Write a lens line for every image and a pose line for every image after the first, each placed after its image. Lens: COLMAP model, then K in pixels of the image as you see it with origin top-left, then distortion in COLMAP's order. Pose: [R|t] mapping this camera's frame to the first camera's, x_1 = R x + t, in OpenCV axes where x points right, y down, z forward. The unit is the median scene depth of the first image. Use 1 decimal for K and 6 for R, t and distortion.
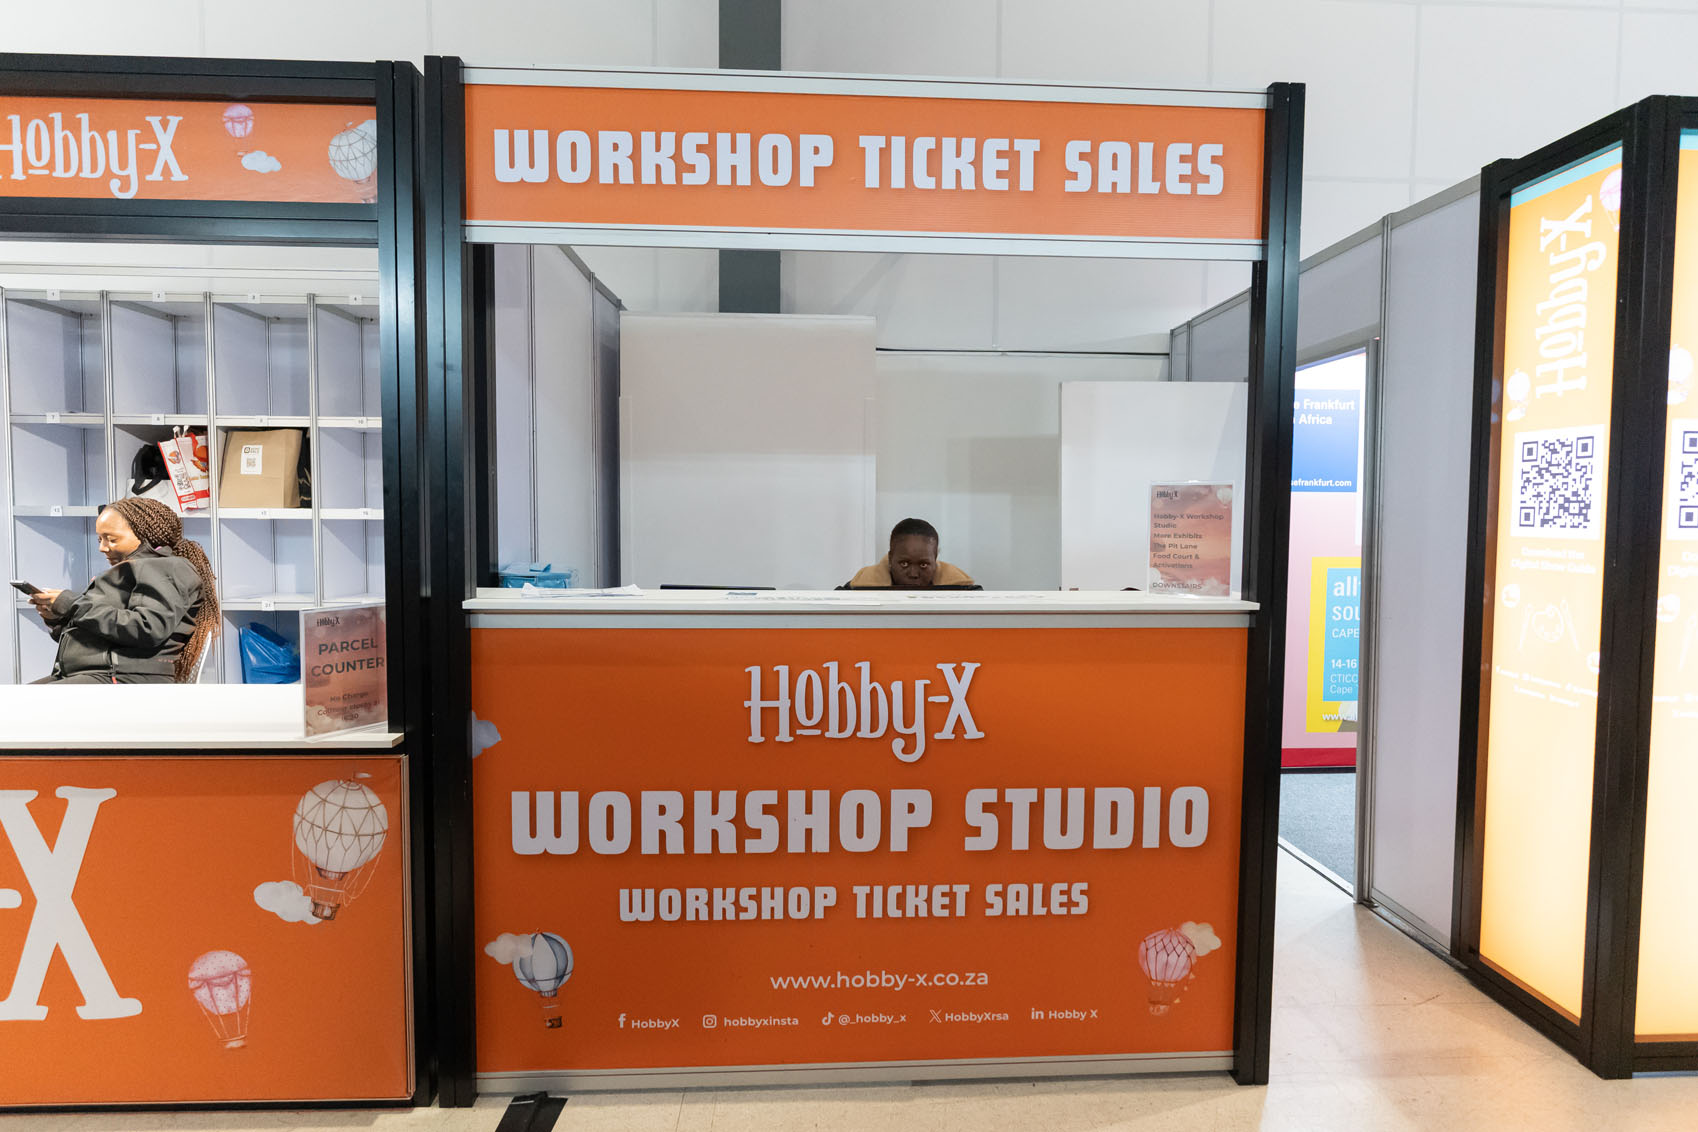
lens RADIAL K [[926.1, 0, 850.0], [0, 926.1, 563.0], [0, 0, 1]] dist [-0.003046, -0.000145]
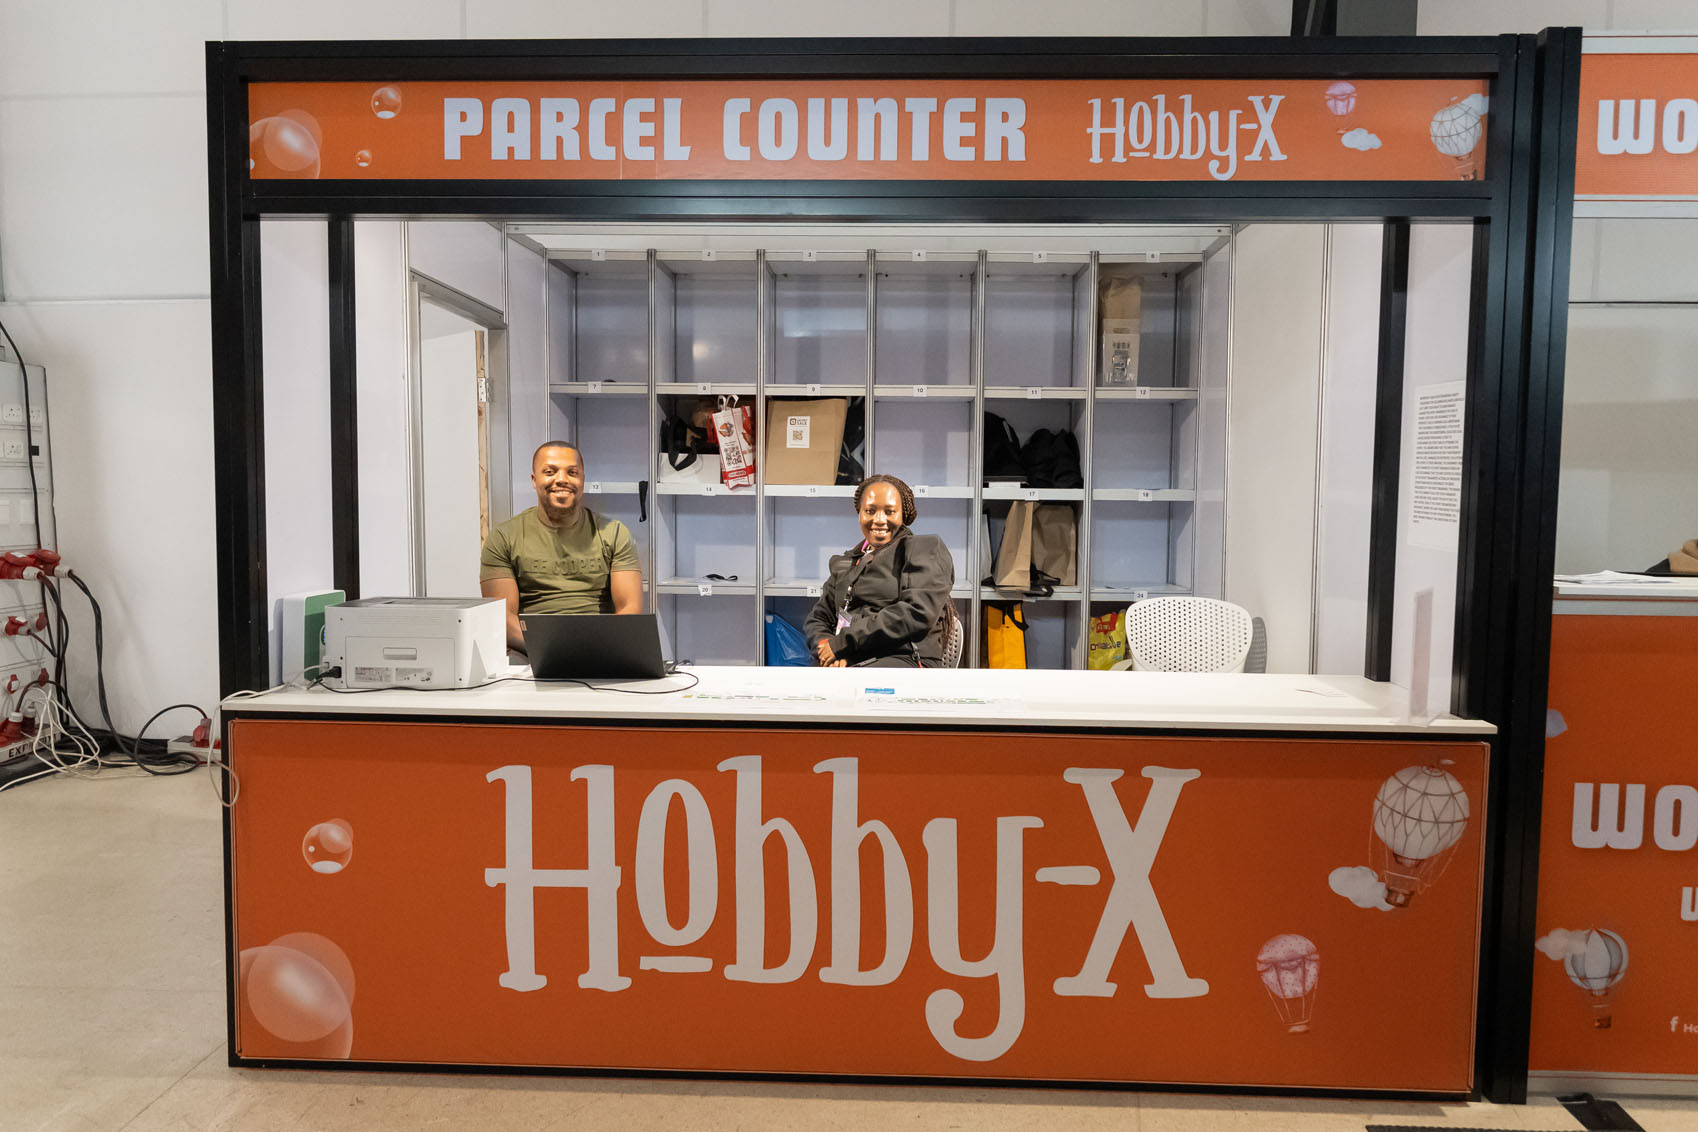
lens RADIAL K [[1131.4, 0, 849.2], [0, 1131.4, 565.2], [0, 0, 1]] dist [0.010372, 0.002153]
pose [[0.997491, 0.008839, -0.070236, -1.074153], [-0.007767, 0.999849, 0.015519, 0.005596], [0.070363, -0.014935, 0.997410, -0.249869]]
